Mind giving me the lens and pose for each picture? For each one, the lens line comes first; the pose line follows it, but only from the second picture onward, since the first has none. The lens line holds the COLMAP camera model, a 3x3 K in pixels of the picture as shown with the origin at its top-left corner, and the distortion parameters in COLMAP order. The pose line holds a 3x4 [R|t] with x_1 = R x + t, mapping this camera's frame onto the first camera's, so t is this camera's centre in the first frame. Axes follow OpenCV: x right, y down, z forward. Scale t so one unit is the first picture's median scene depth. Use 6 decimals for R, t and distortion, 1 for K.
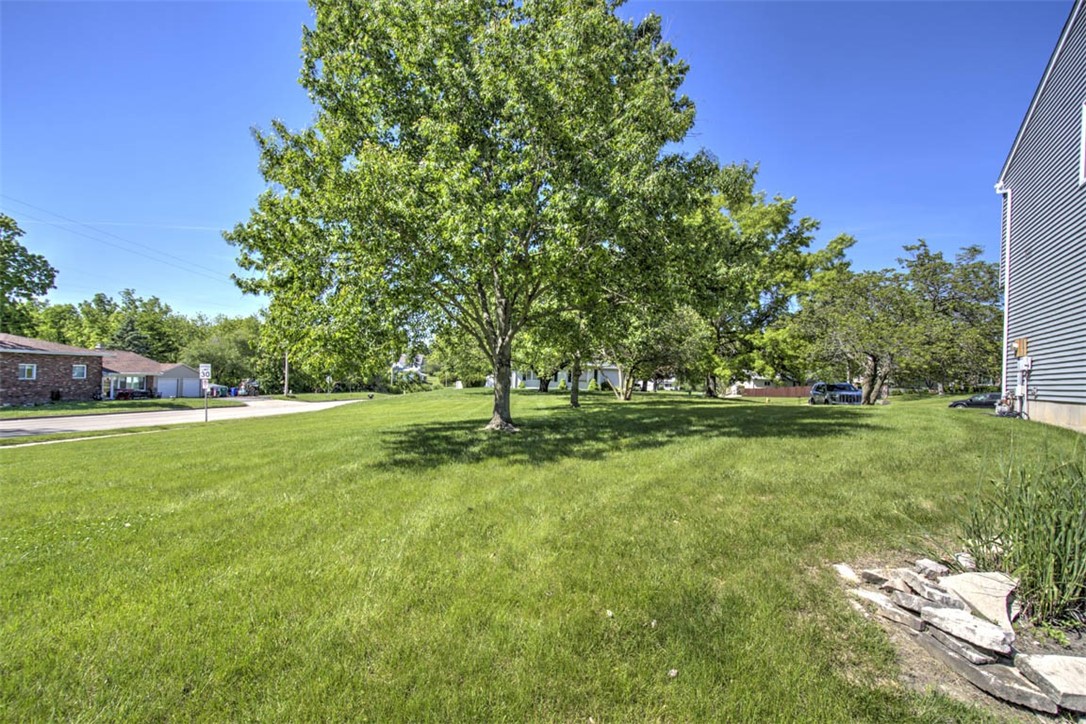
lens RADIAL K [[464.5, 0, 540.8], [0, 464.5, 376.8], [0, 0, 1]] dist [-0.000017, -0.000580]
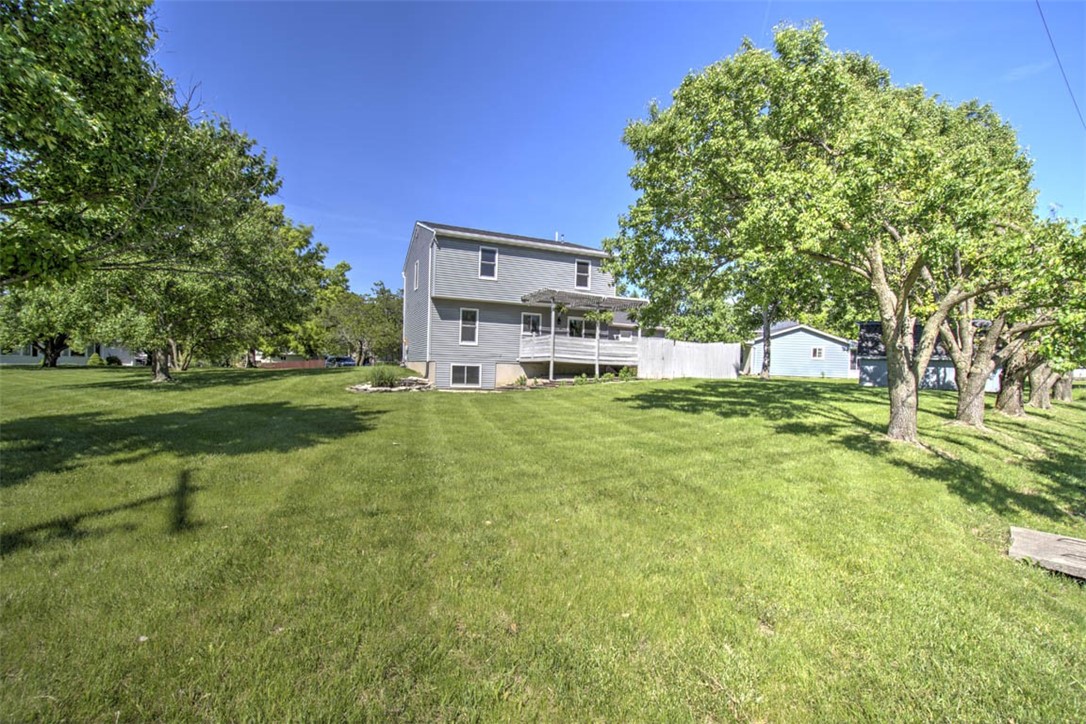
lens RADIAL K [[464.5, 0, 540.8], [0, 464.5, 376.8], [0, 0, 1]] dist [-0.000017, -0.000580]
pose [[0.562385, -0.038072, 0.825999, -0.297338], [-0.005405, 0.998749, 0.049715, 0.000224], [-0.826858, -0.032424, 0.561475, -0.459789]]
